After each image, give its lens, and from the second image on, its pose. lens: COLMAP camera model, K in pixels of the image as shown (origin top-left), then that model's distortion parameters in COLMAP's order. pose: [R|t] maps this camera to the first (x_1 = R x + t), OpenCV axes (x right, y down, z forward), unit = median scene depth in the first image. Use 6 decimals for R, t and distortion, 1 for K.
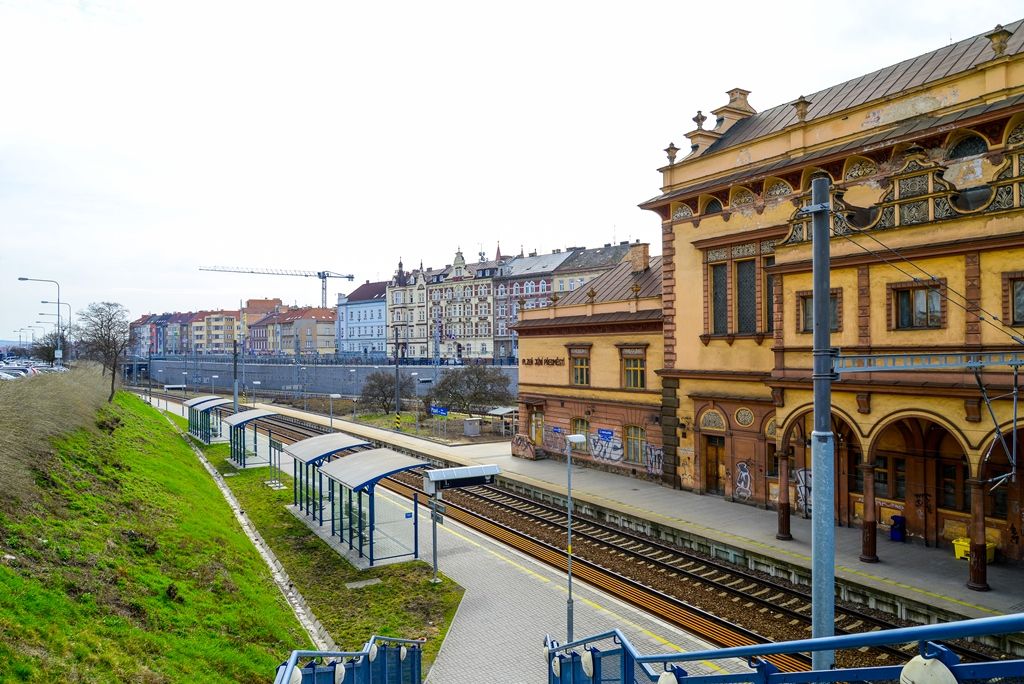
lens RADIAL K [[687.0, 0, 512.0], [0, 687.0, 345.0], [0, 0, 1]] dist [-0.046654, 0.008970]
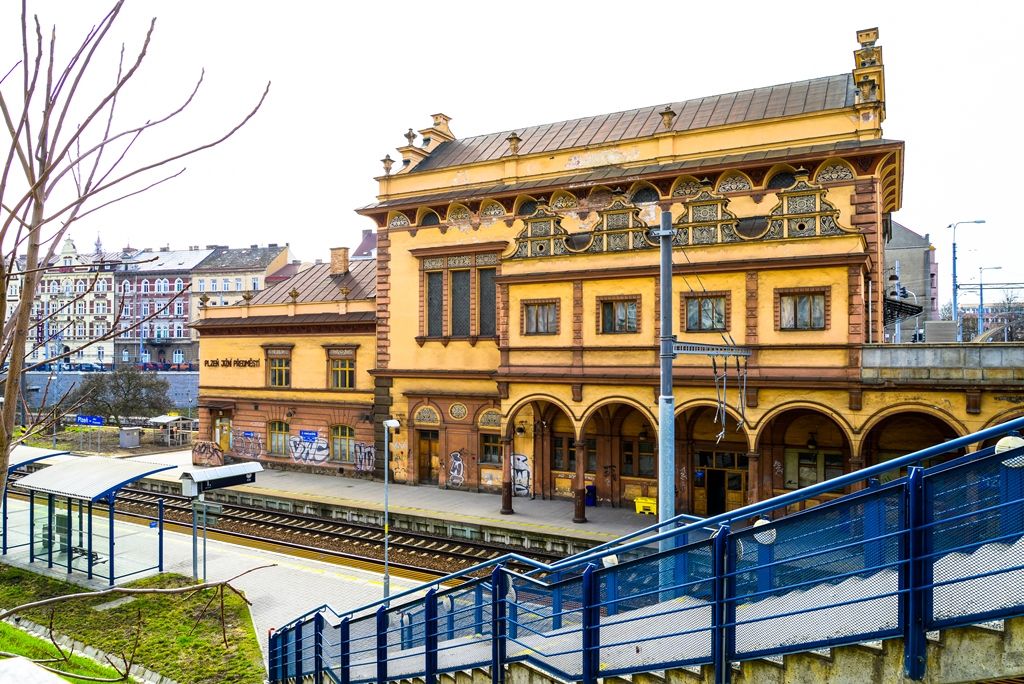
lens RADIAL K [[687.0, 0, 516.3], [0, 687.0, 342.3], [0, 0, 1]] dist [-0.046654, 0.008970]
pose [[0.863133, 0.022179, 0.504489, -0.145858], [-0.014006, 0.999702, -0.019987, 0.014776], [-0.504782, 0.010185, 0.863186, -0.010910]]
